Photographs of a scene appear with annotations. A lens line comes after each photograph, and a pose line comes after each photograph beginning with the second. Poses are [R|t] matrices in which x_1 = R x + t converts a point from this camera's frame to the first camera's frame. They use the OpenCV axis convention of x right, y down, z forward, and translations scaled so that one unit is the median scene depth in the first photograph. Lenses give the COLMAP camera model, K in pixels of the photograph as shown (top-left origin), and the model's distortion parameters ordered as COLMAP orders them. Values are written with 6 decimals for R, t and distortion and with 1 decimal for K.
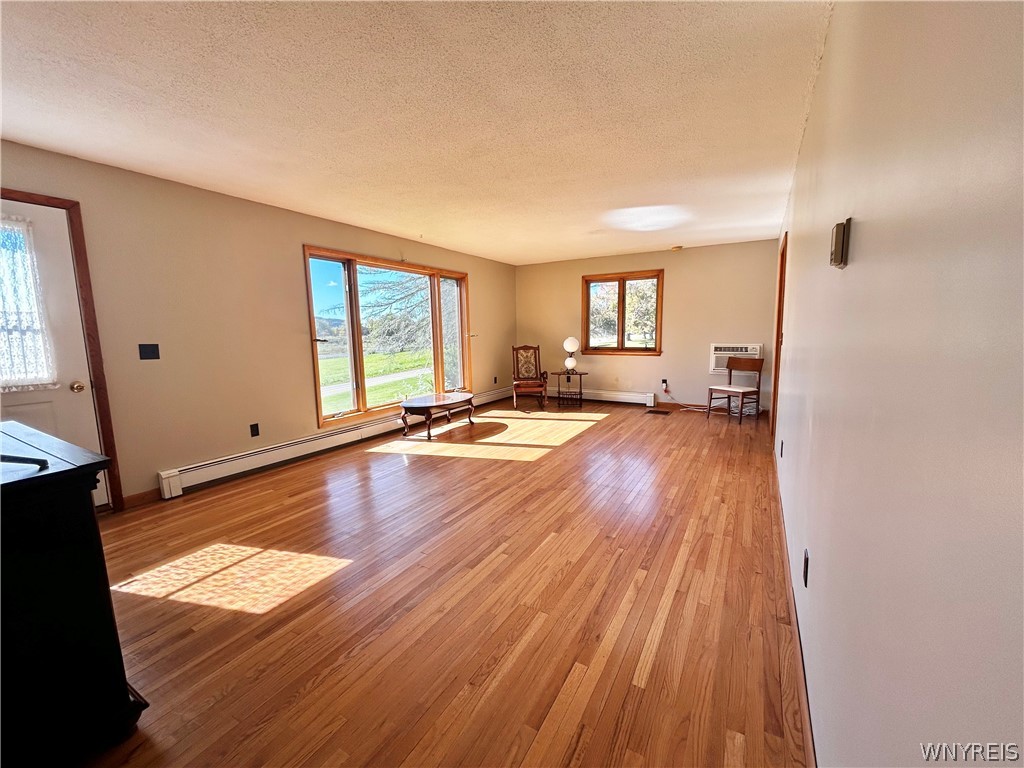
lens RADIAL K [[417.7, 0, 512.7], [0, 417.7, 384.3], [0, 0, 1]] dist [0.001916, 0.000096]
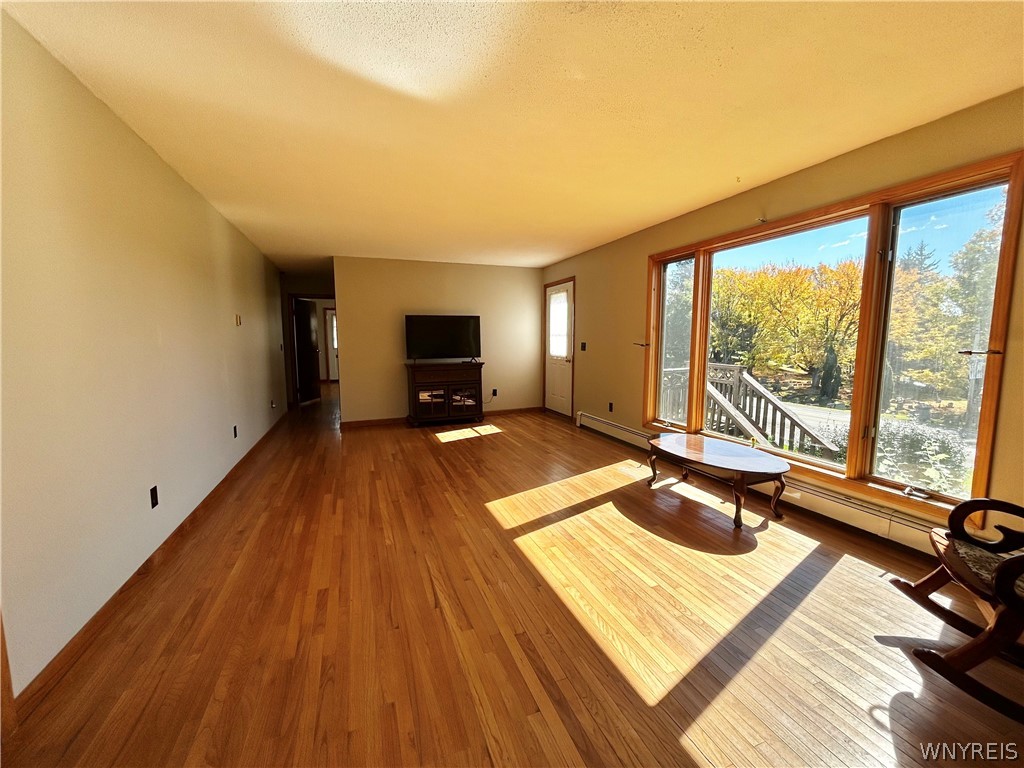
lens RADIAL K [[417.7, 0, 513.1], [0, 417.7, 385.0], [0, 0, 1]] dist [0.001916, 0.000096]
pose [[-0.628943, 0.108733, -0.769810, 0.589955], [-0.080289, 0.975793, 0.203425, -0.199331], [0.773295, 0.189750, -0.604988, 1.442933]]
